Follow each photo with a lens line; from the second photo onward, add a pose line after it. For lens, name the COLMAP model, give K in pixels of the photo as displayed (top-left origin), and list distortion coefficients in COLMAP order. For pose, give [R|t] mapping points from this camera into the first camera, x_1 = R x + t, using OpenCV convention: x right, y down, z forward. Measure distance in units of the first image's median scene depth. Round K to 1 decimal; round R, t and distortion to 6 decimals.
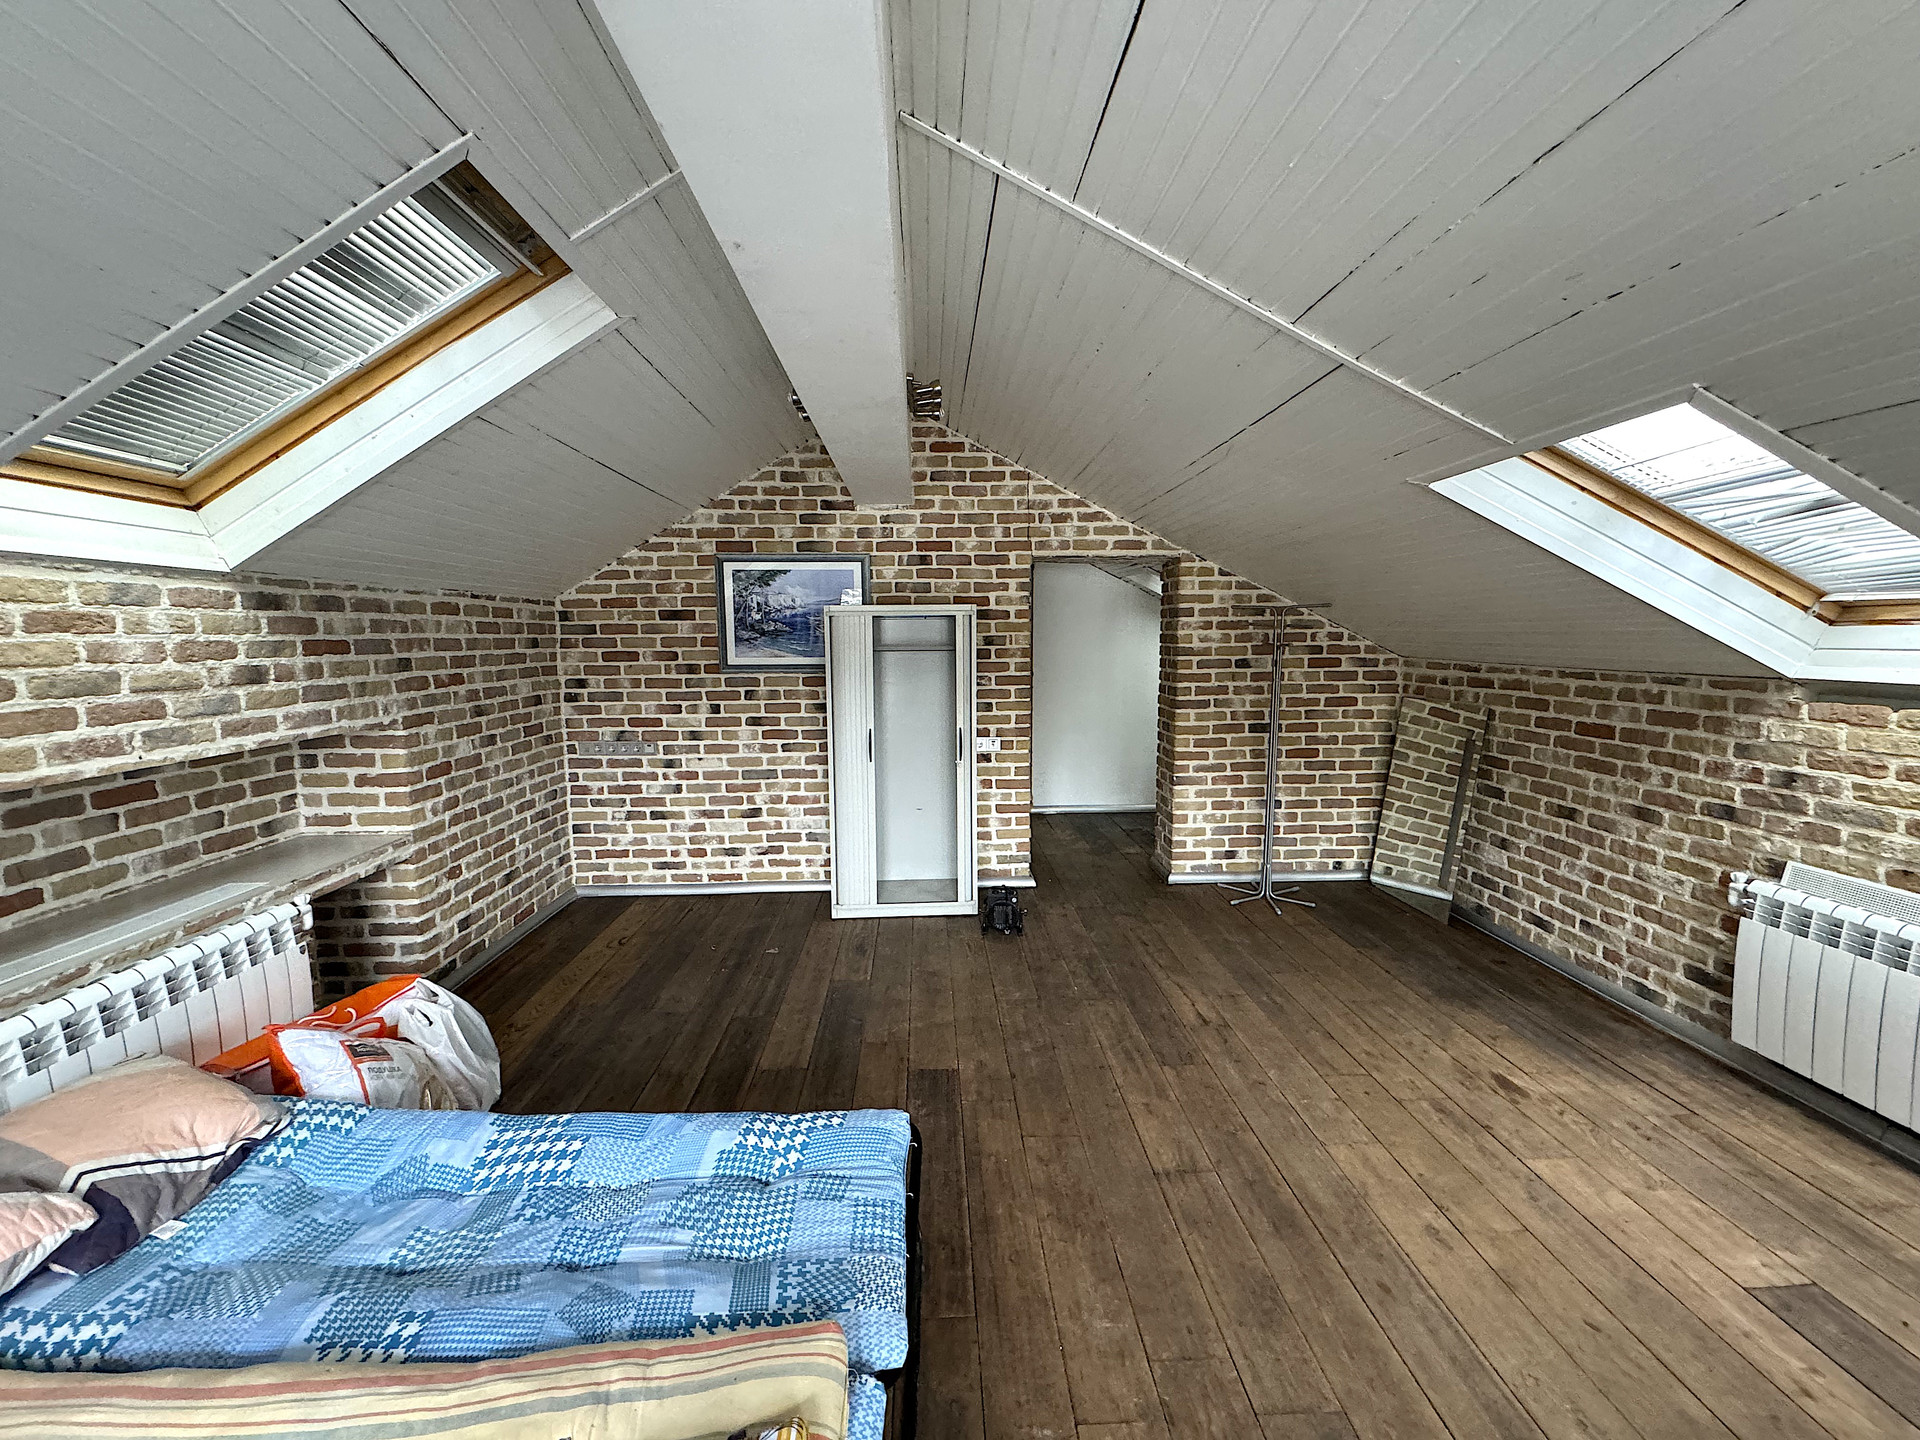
lens RADIAL K [[763.6, 0, 965.4], [0, 763.6, 714.4], [0, 0, 1]] dist [-0.000801, -0.000306]
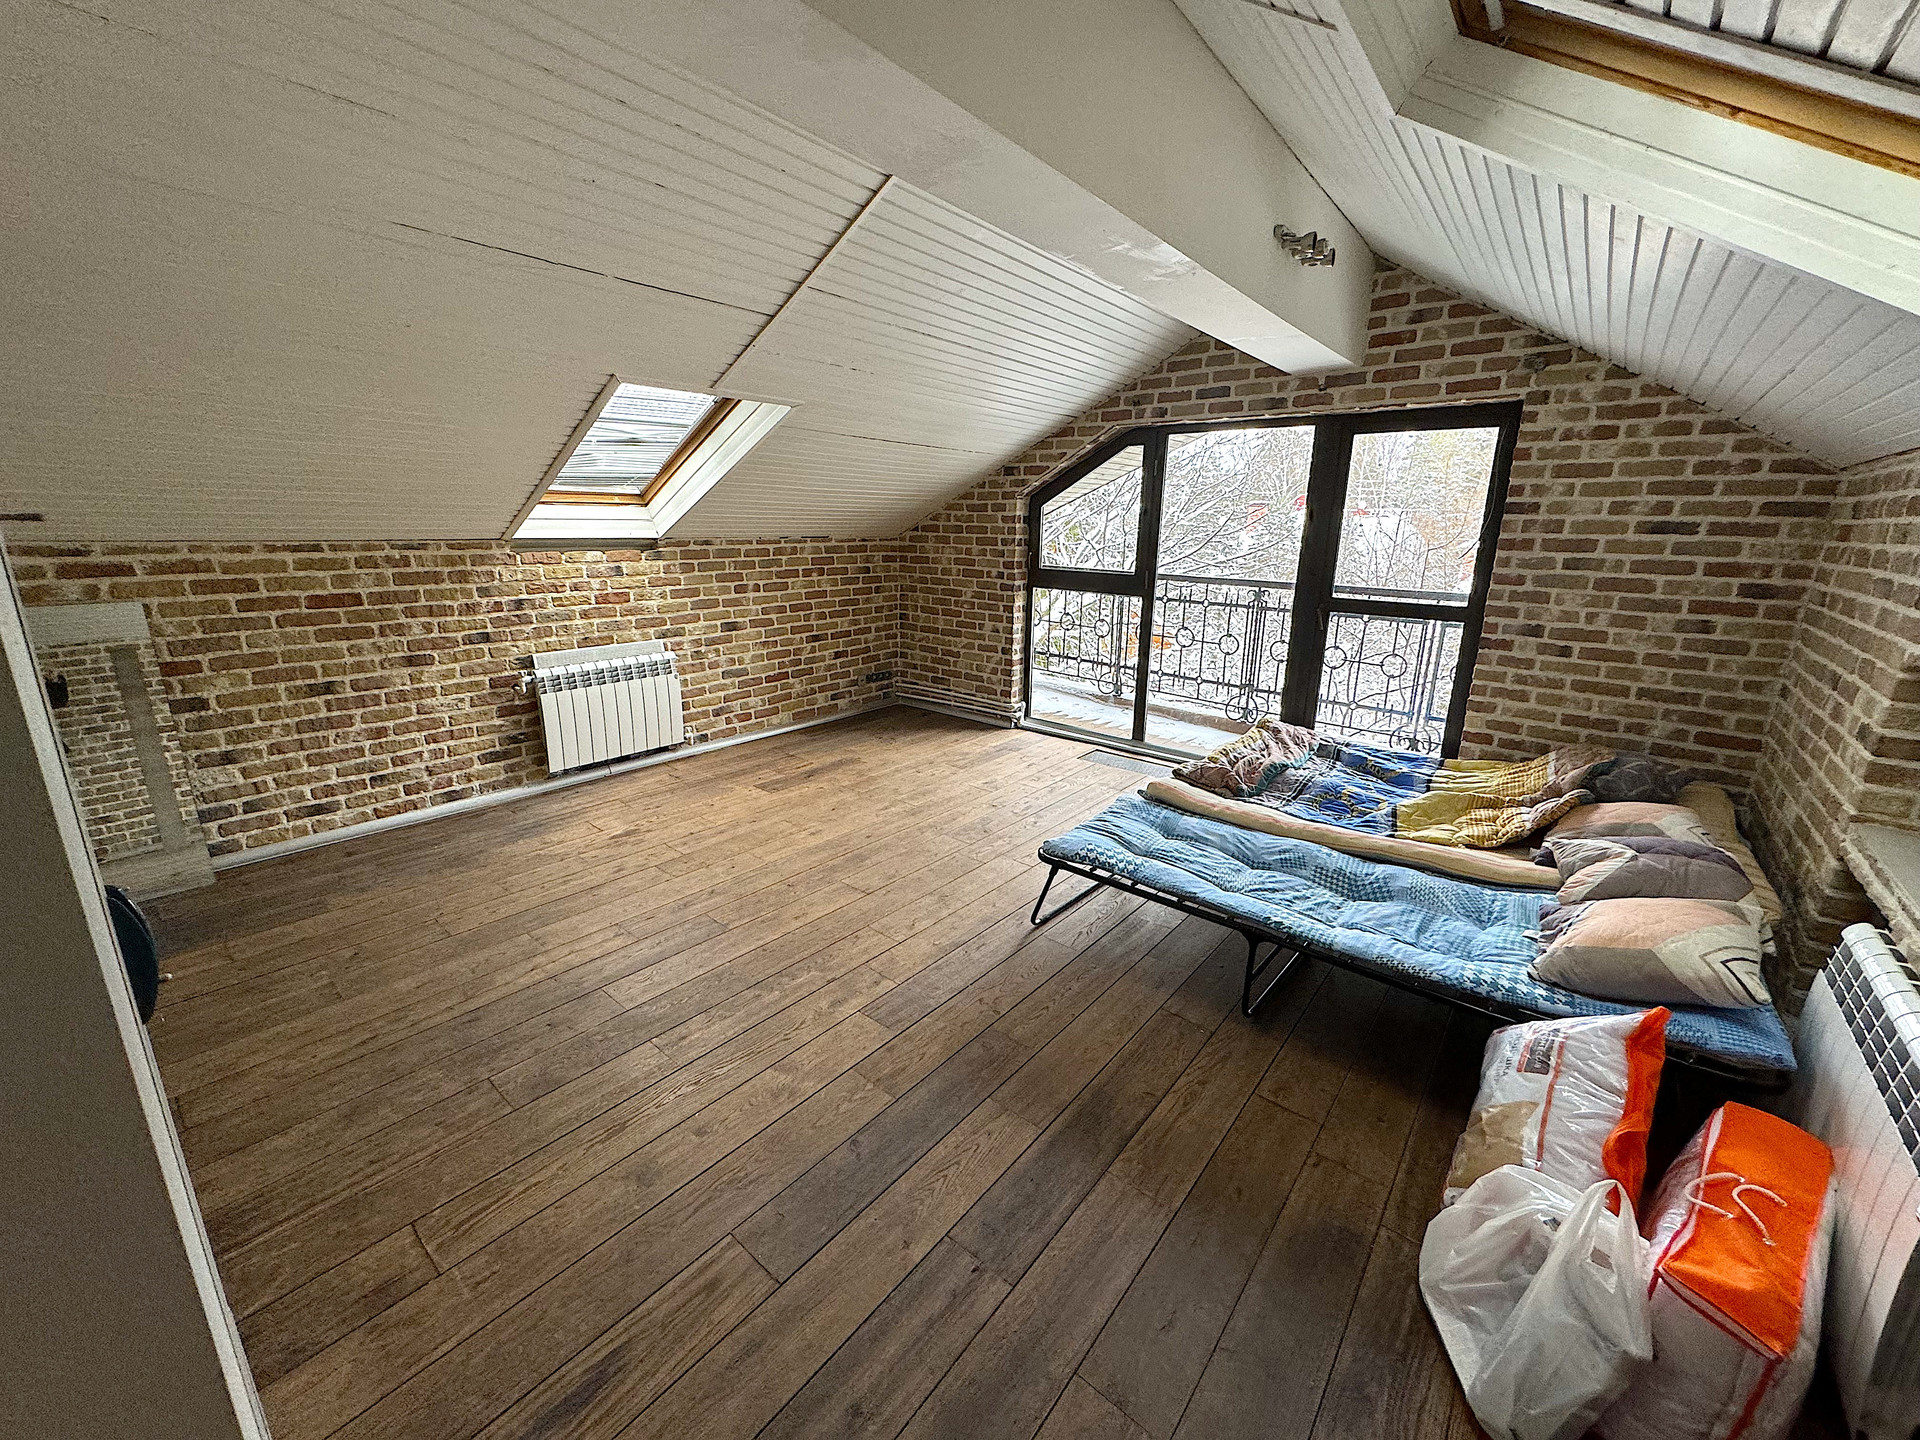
lens RADIAL K [[763.6, 0, 965.4], [0, 763.6, 714.4], [0, 0, 1]] dist [-0.000801, -0.000306]
pose [[-0.741098, -0.176058, 0.647902, -0.584968], [0.054822, 0.945916, 0.319746, -0.134689], [-0.669155, 0.272482, -0.691365, 1.353126]]
